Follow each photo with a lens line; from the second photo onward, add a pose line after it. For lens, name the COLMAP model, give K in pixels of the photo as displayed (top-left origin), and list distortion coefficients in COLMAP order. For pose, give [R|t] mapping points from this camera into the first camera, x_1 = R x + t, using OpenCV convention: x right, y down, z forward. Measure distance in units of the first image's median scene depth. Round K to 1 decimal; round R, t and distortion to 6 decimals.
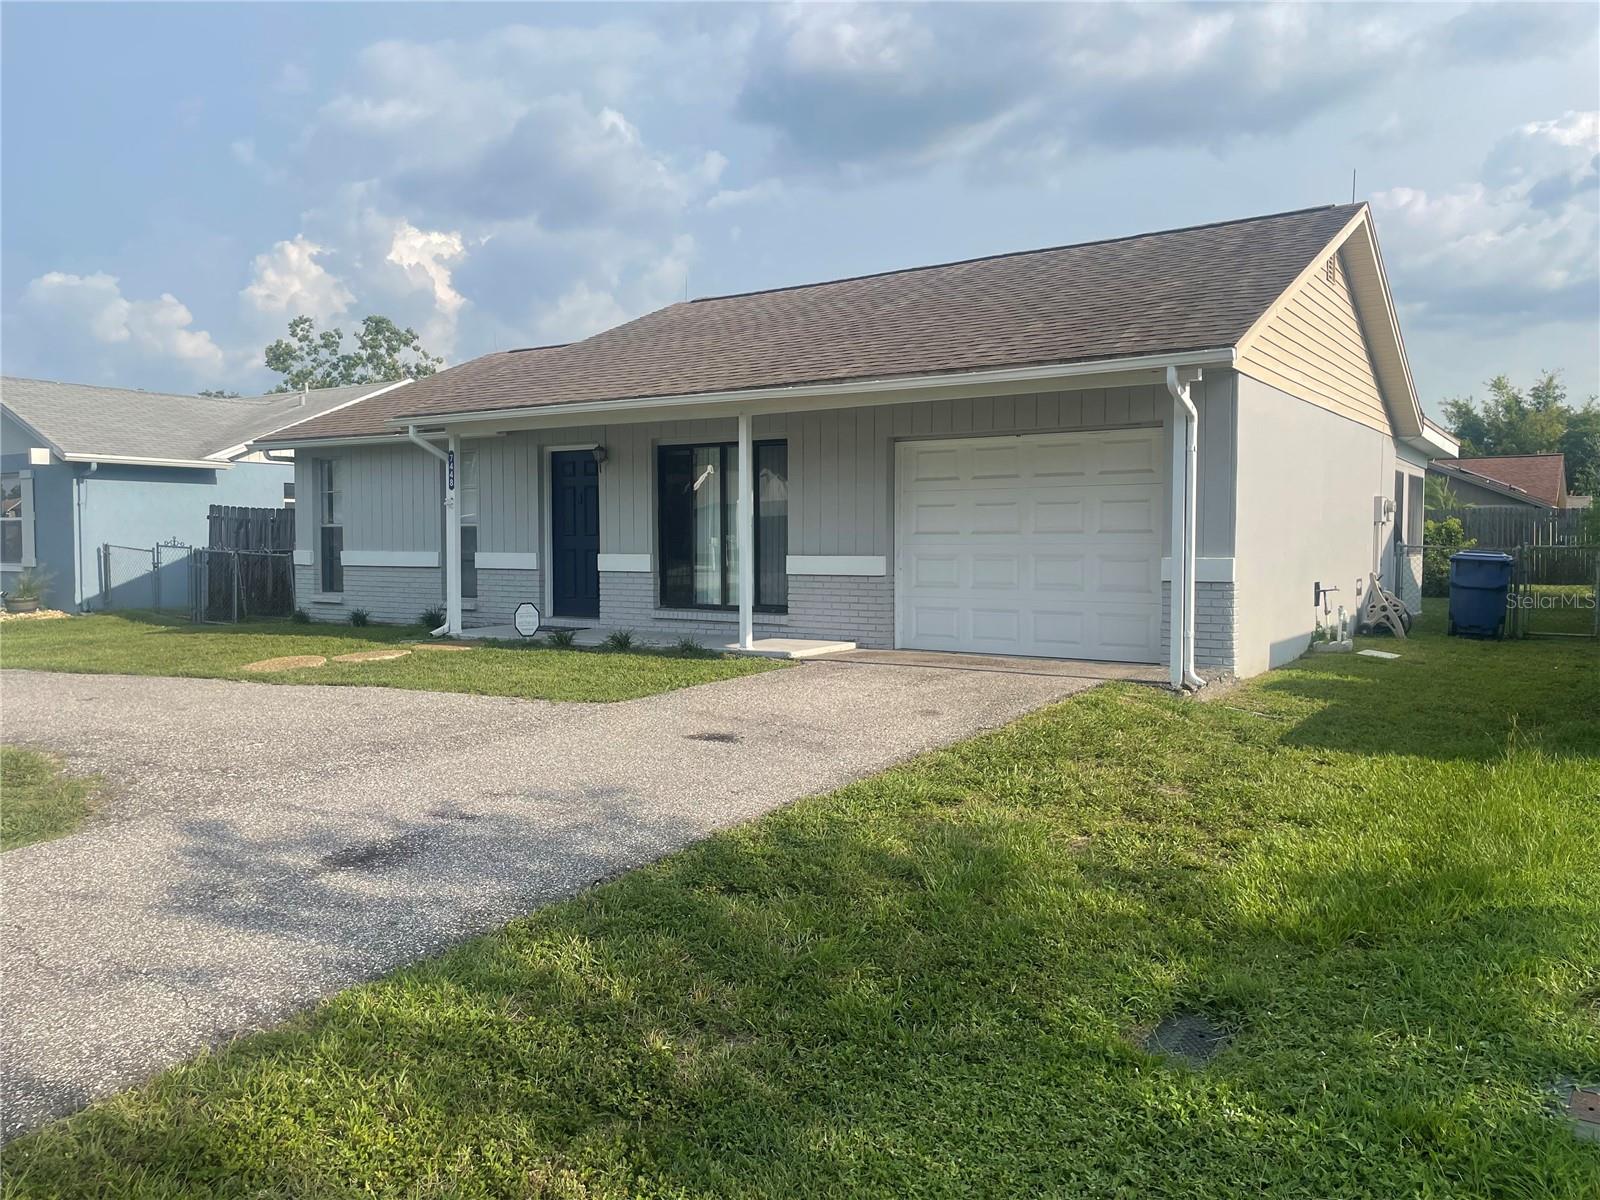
lens RADIAL K [[1208.0, 0, 800.7], [0, 1208.0, 598.6], [0, 0, 1]] dist [0.056743, -0.037199]
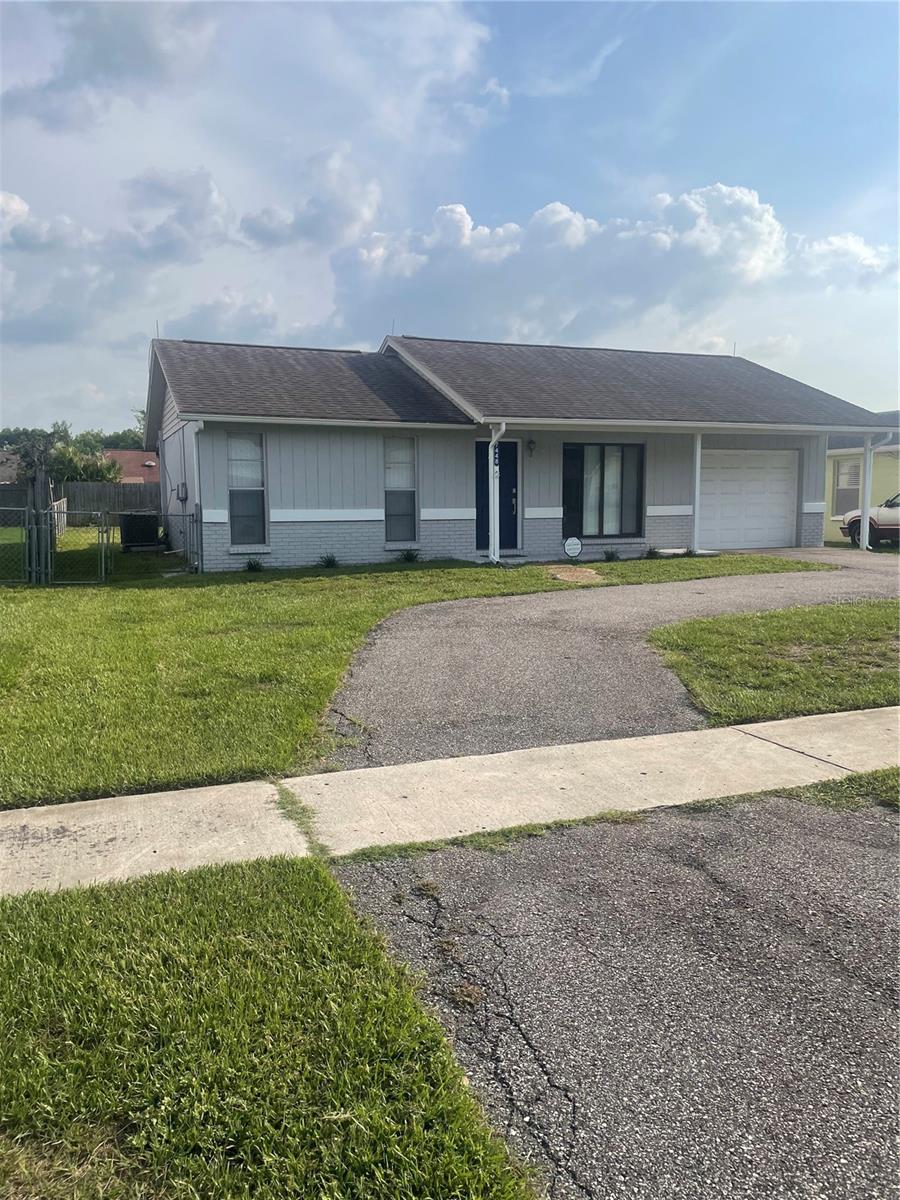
lens RADIAL K [[906.0, 0, 450.0], [0, 906.0, 599.0], [0, 0, 1]] dist [0.056743, -0.037199]
pose [[0.565654, -0.087974, 0.819937, -1.252645], [0.050989, 0.996122, 0.071702, -0.007278], [-0.823065, 0.001249, 0.567946, 0.407836]]
